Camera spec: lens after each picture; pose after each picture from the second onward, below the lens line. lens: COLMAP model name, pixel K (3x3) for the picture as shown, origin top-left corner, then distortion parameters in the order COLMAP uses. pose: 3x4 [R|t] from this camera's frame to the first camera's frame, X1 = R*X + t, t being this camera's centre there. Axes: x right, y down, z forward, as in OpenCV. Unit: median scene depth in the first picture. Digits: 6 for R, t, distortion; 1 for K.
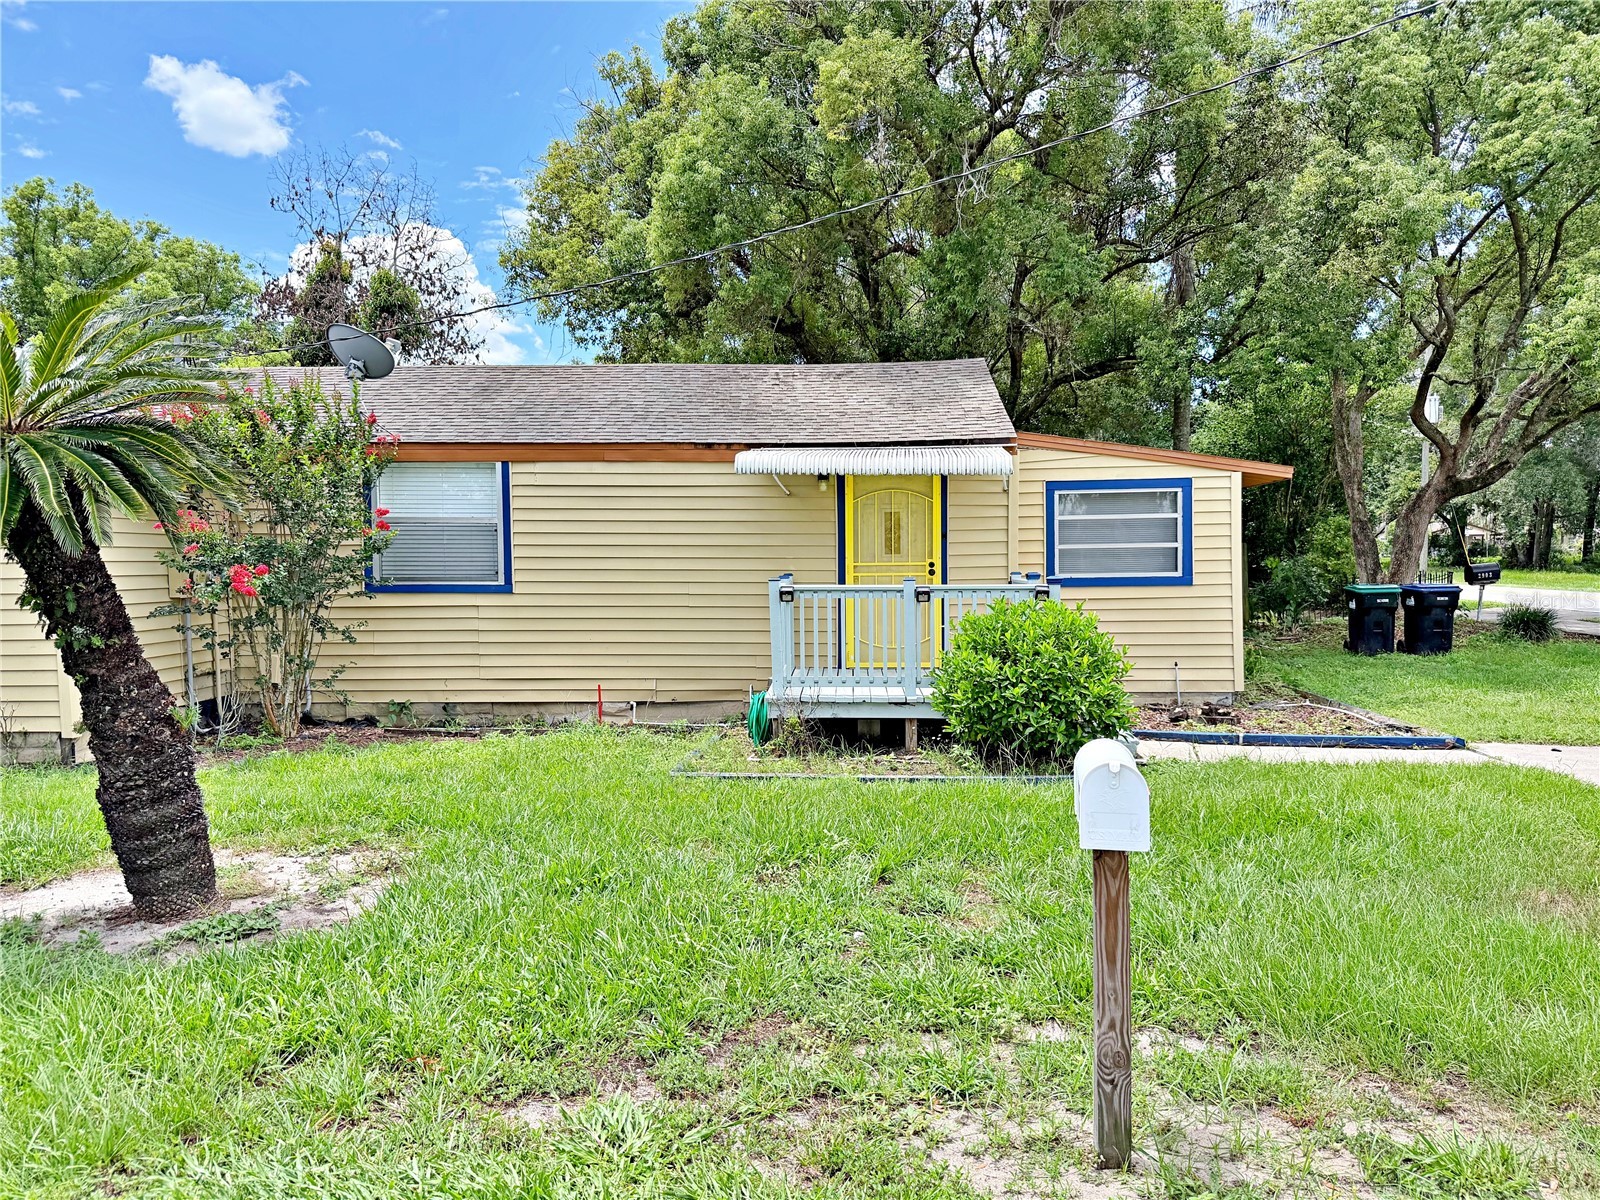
lens RADIAL K [[1139.7, 0, 800.0], [0, 1139.7, 600.0], [0, 0, 1]] dist [-0.000129, 0.000101]
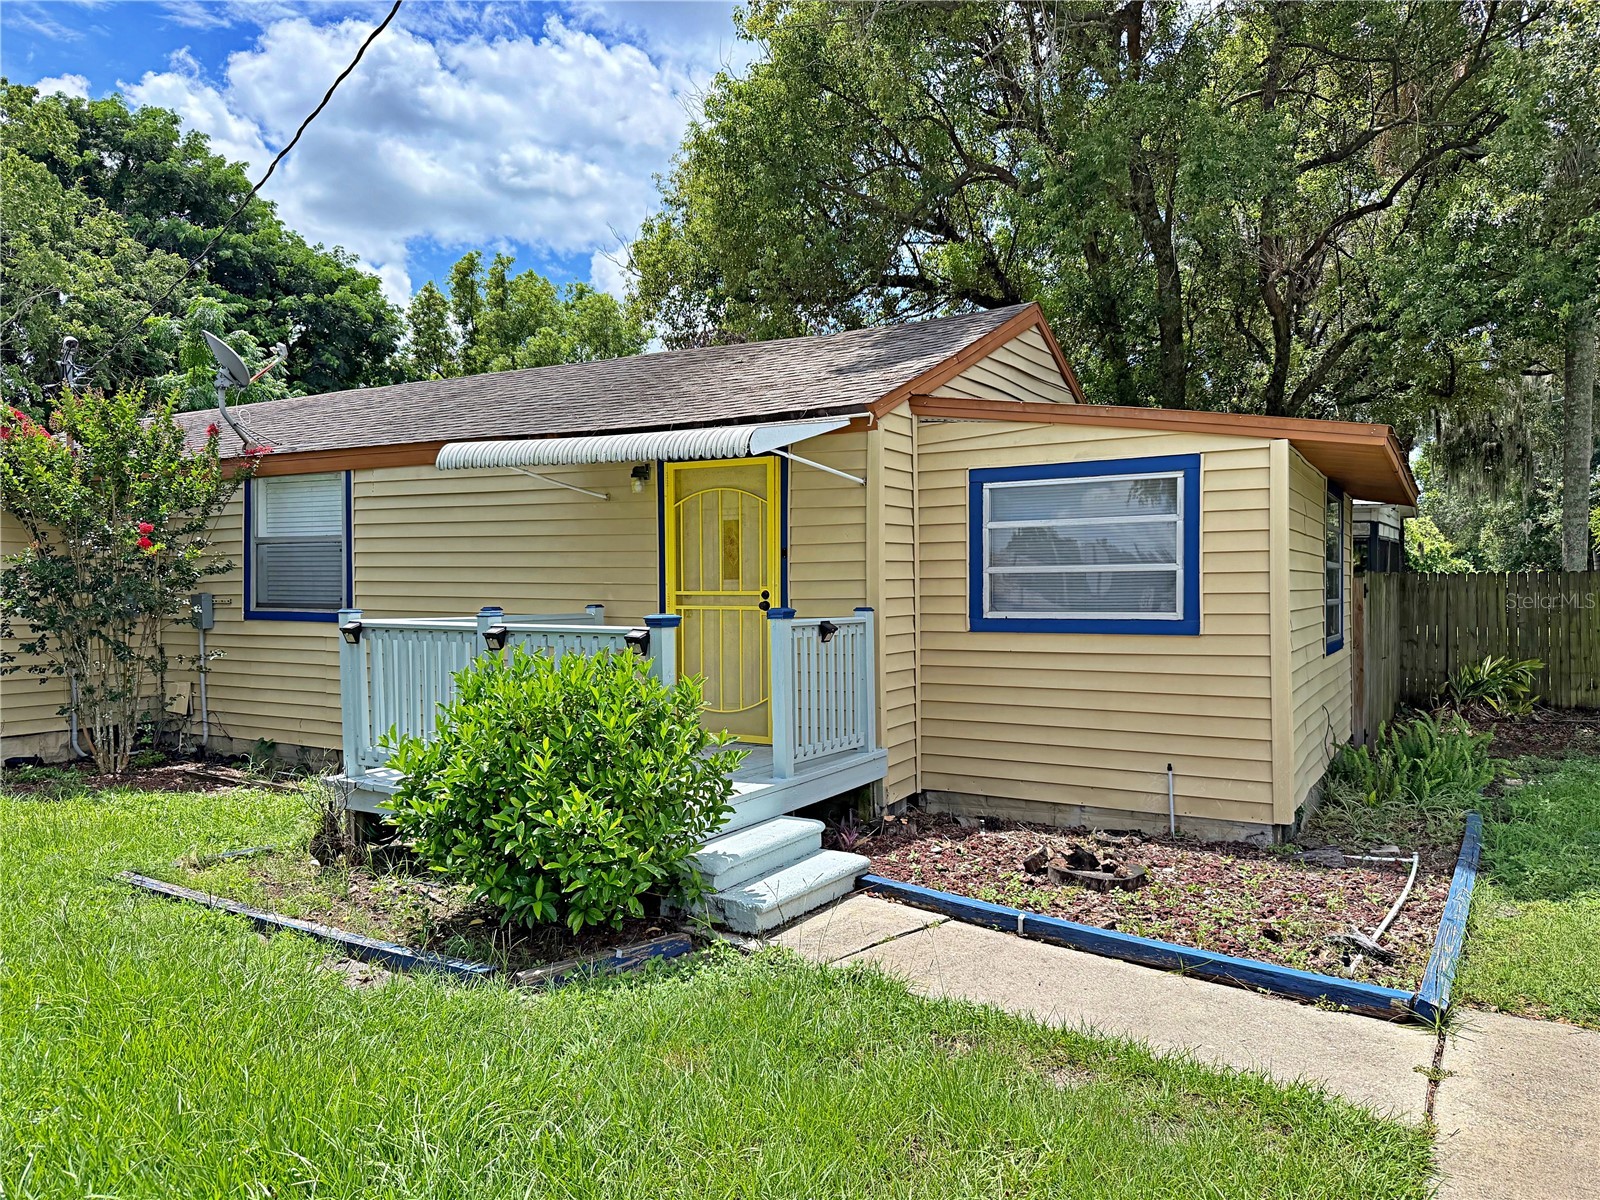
lens RADIAL K [[1139.7, 0, 800.0], [0, 1139.7, 600.0], [0, 0, 1]] dist [-0.000129, 0.000101]
pose [[0.889063, 0.012725, -0.457608, 0.430217], [-0.028594, 0.999205, -0.027768, -0.008939], [0.456891, 0.037772, 0.888720, 0.382264]]
